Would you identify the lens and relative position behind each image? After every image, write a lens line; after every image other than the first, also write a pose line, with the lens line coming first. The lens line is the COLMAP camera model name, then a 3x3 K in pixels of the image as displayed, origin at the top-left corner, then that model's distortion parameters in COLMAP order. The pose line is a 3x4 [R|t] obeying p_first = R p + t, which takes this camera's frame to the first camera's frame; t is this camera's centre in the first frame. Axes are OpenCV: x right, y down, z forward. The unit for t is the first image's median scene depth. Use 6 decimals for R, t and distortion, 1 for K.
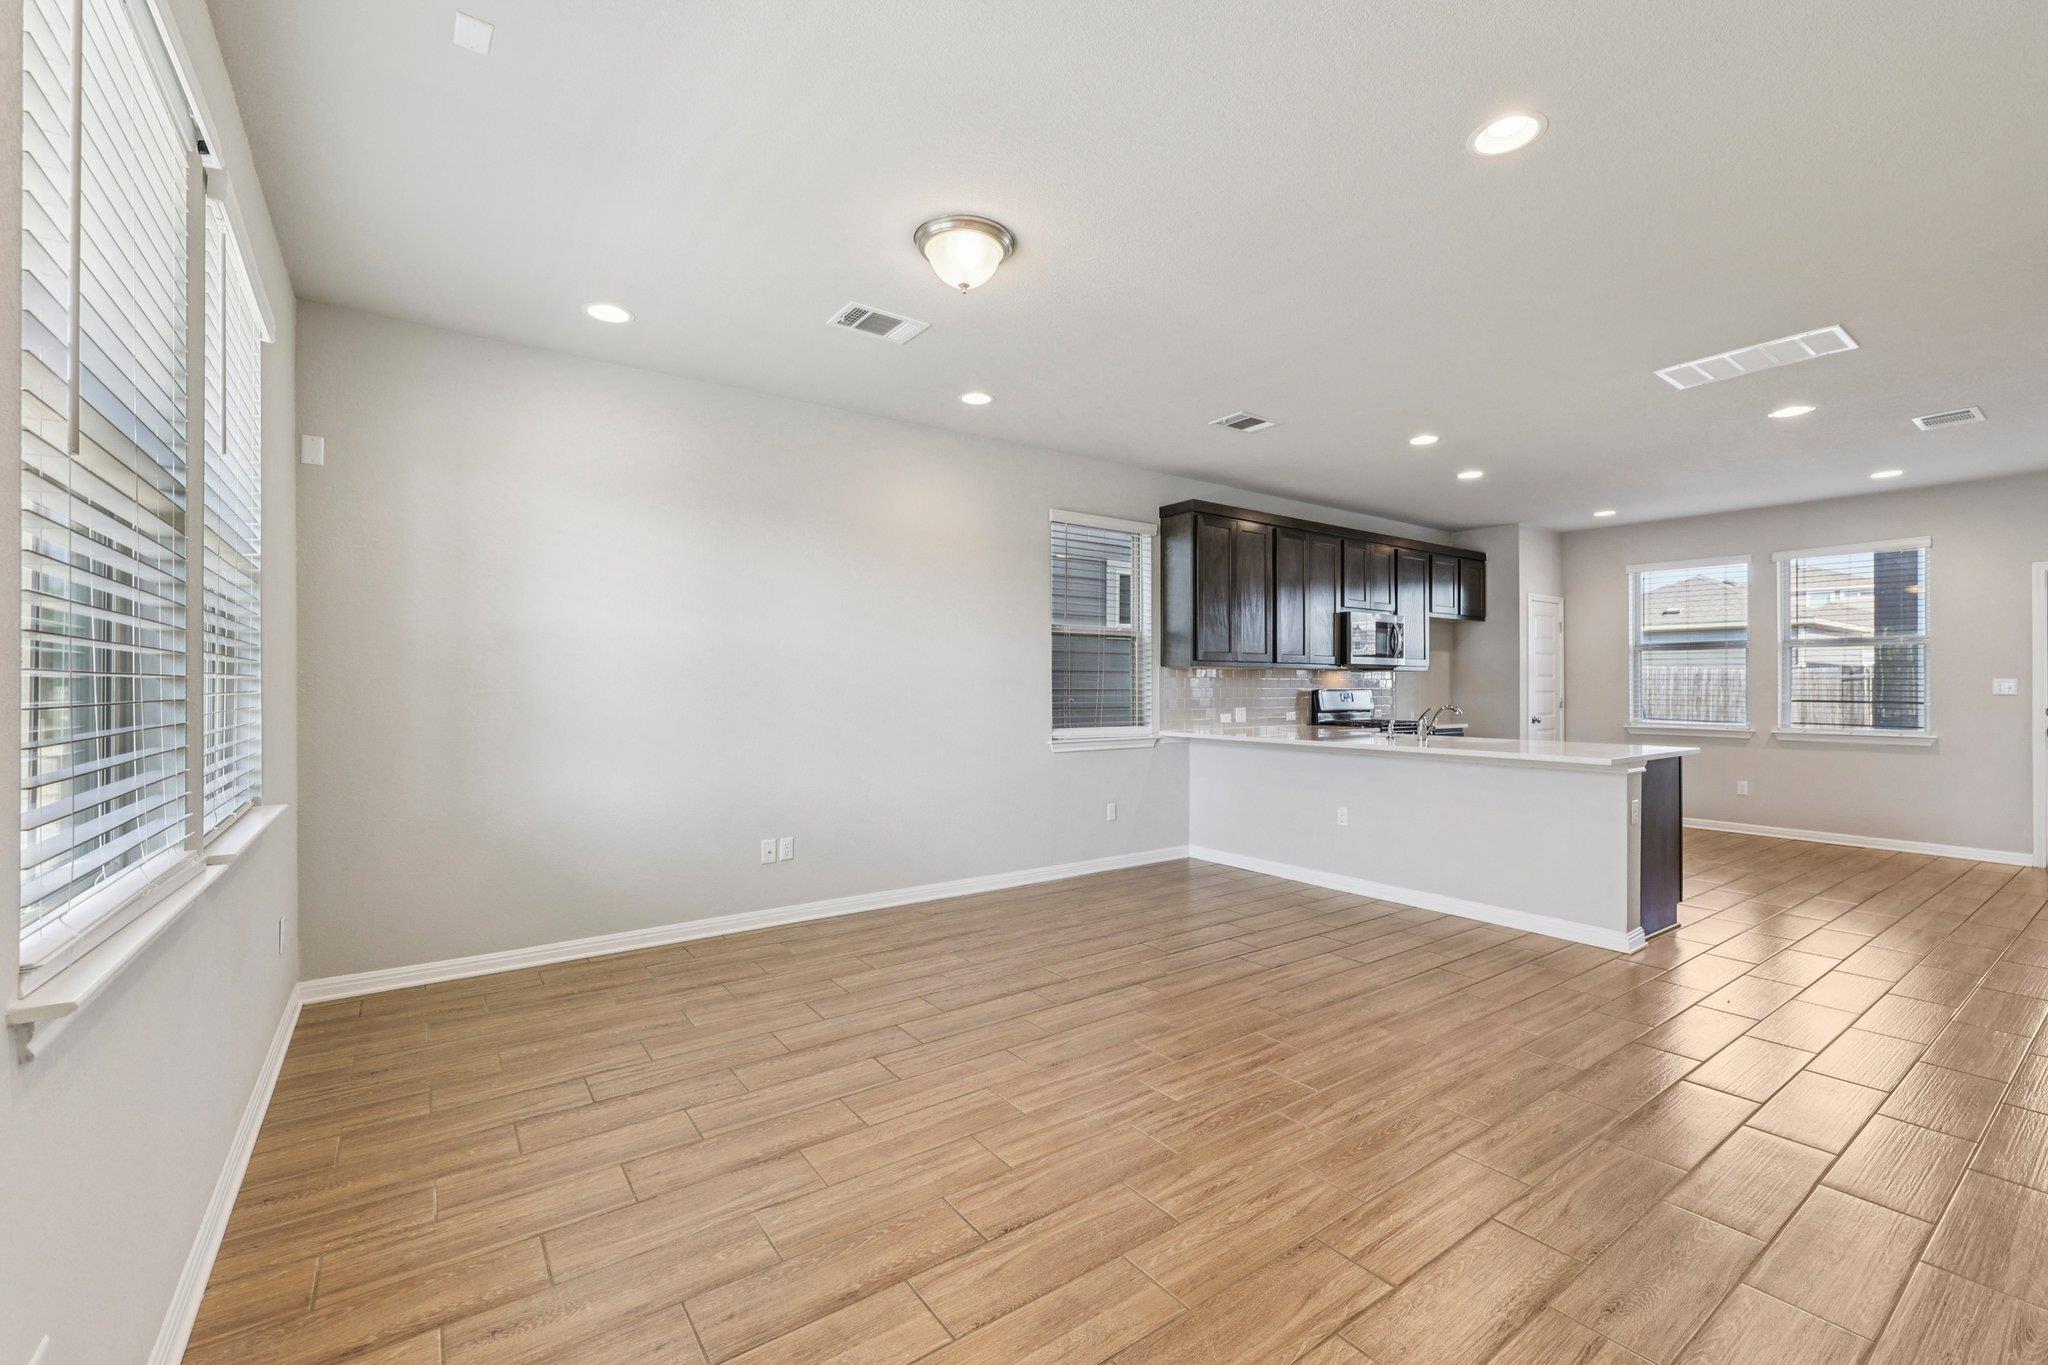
lens RADIAL K [[858.3, 0, 1028.6], [0, 858.3, 681.9], [0, 0, 1]] dist [-0.002359, 0.000635]
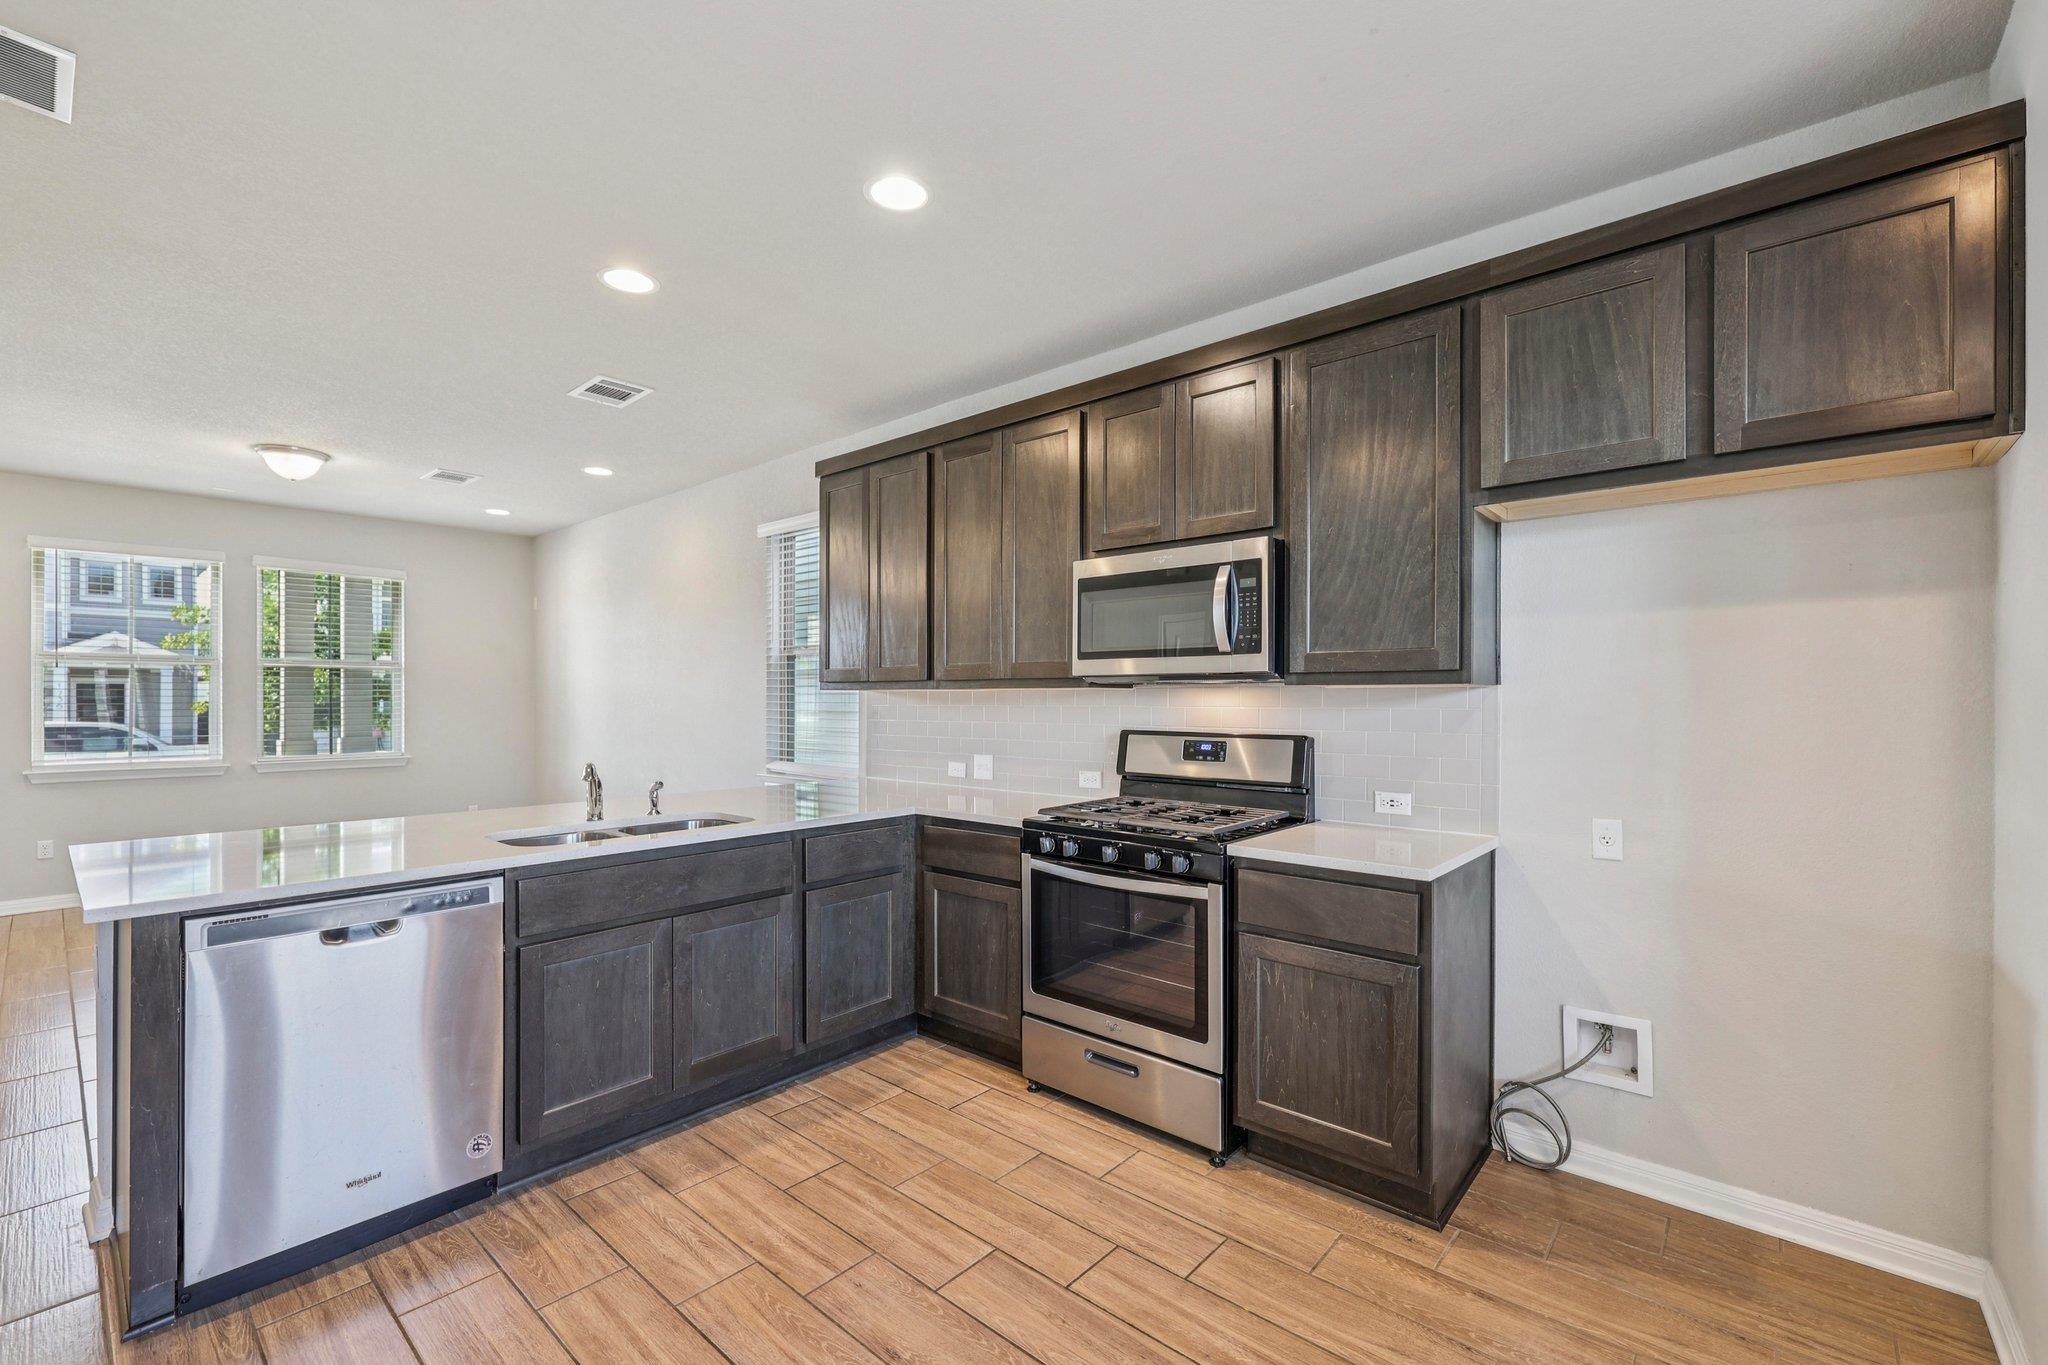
lens RADIAL K [[867.7, 0, 1028.5], [0, 867.7, 699.4], [0, 0, 1]] dist [-0.001311, -0.000109]
pose [[0.227015, 0.000254, -0.973891, 0.783008], [0.004896, 0.999987, 0.001402, -0.008703], [0.973879, -0.005086, 0.227011, 0.828392]]
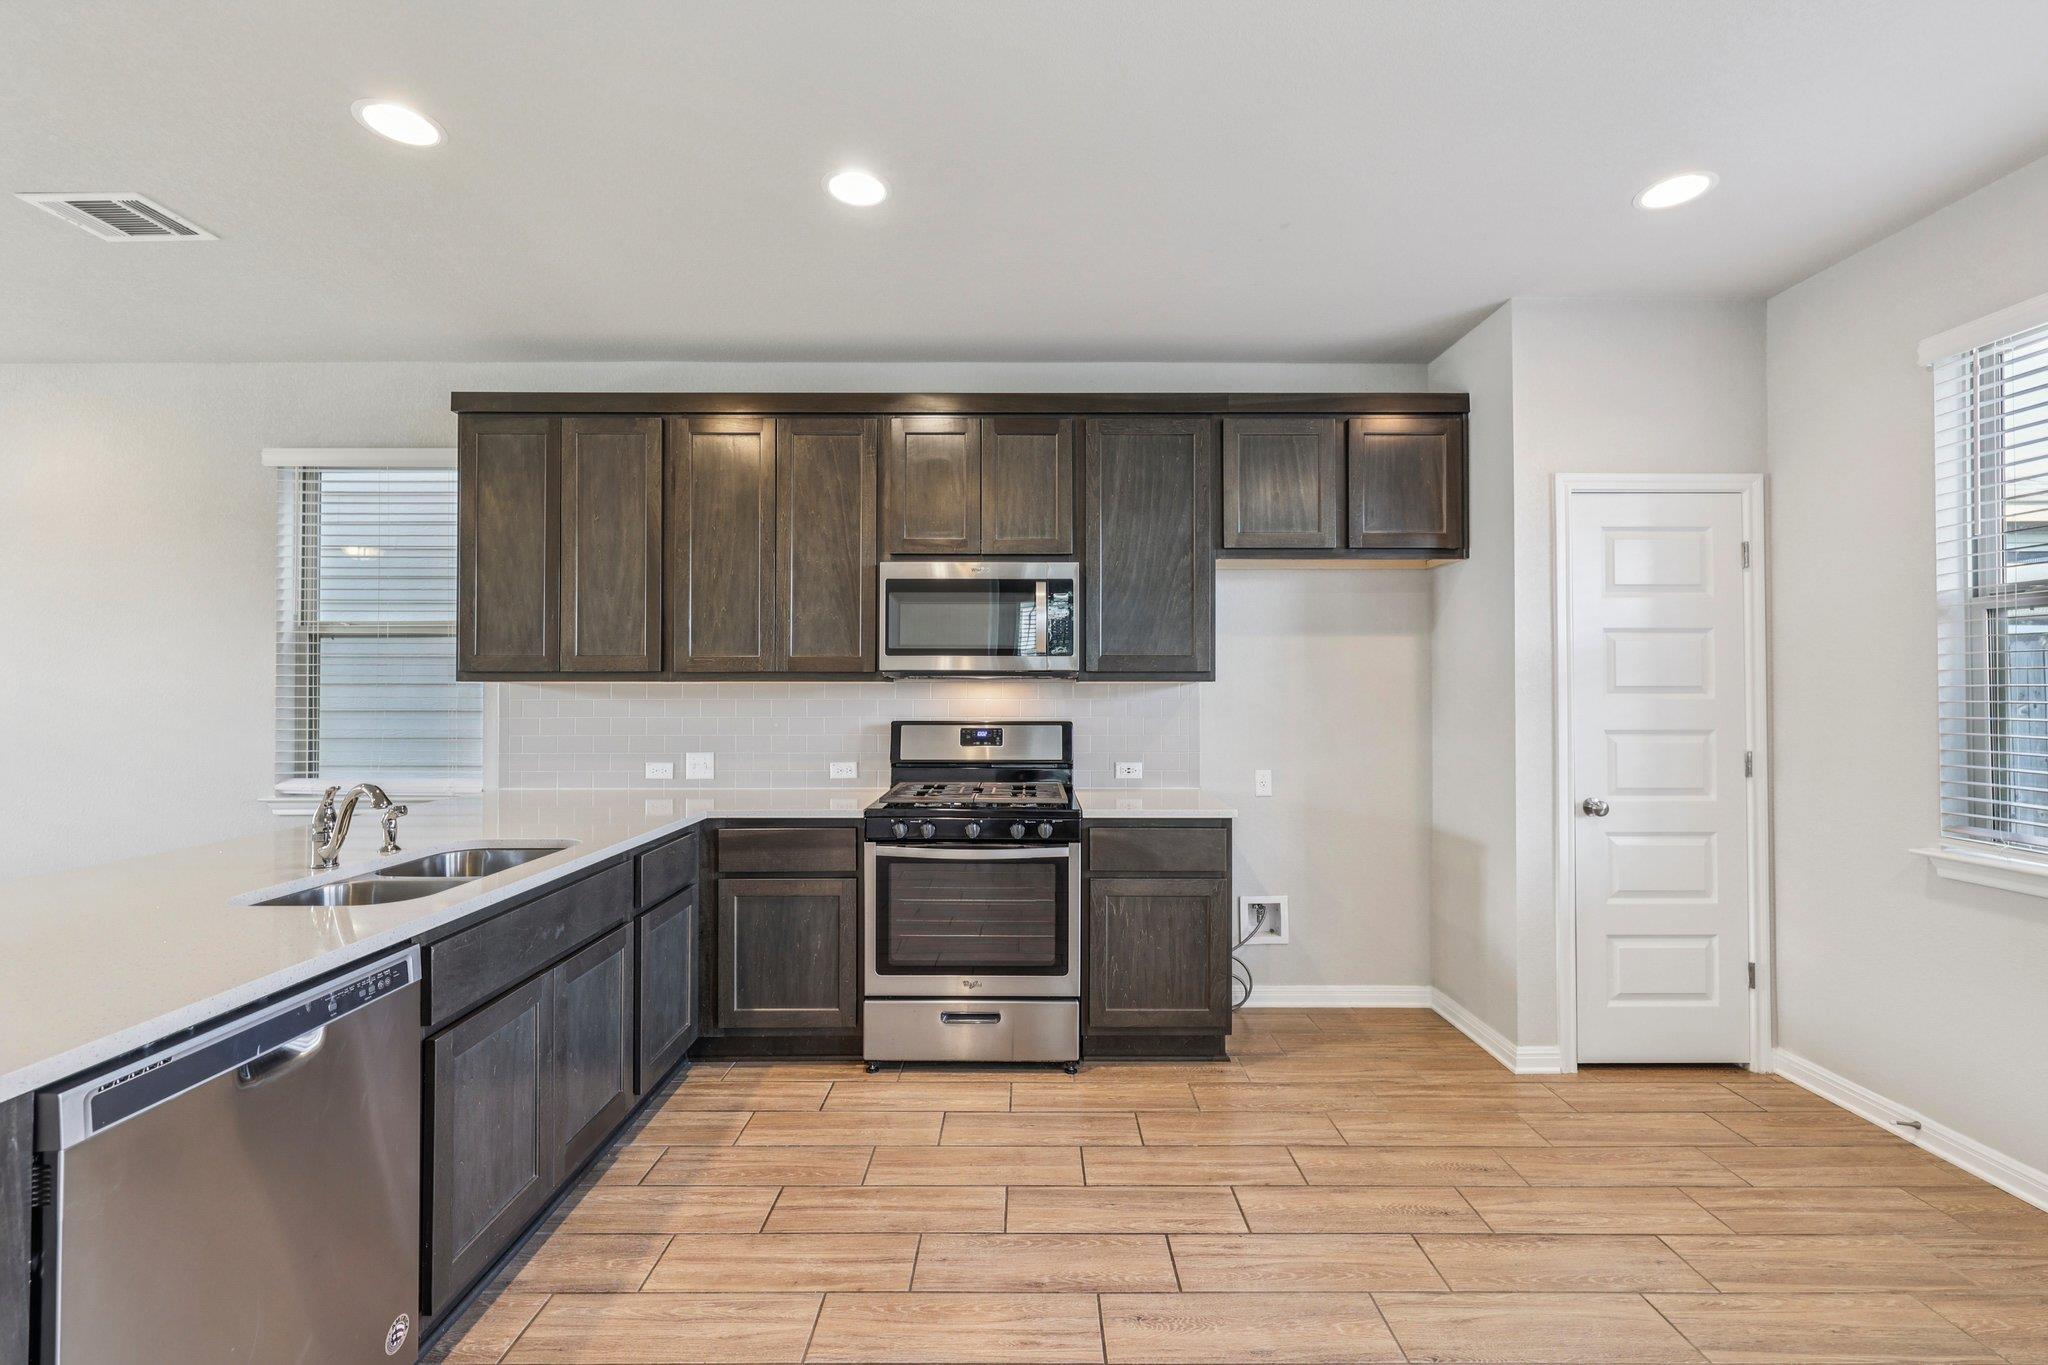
lens RADIAL K [[858.3, 0, 1028.6], [0, 858.3, 681.9], [0, 0, 1]] dist [-0.002359, 0.000635]
pose [[0.813335, -0.007301, -0.581749, 0.690154], [0.004180, 0.999969, -0.006705, -0.010452], [0.581780, 0.003022, 0.813340, 0.622600]]
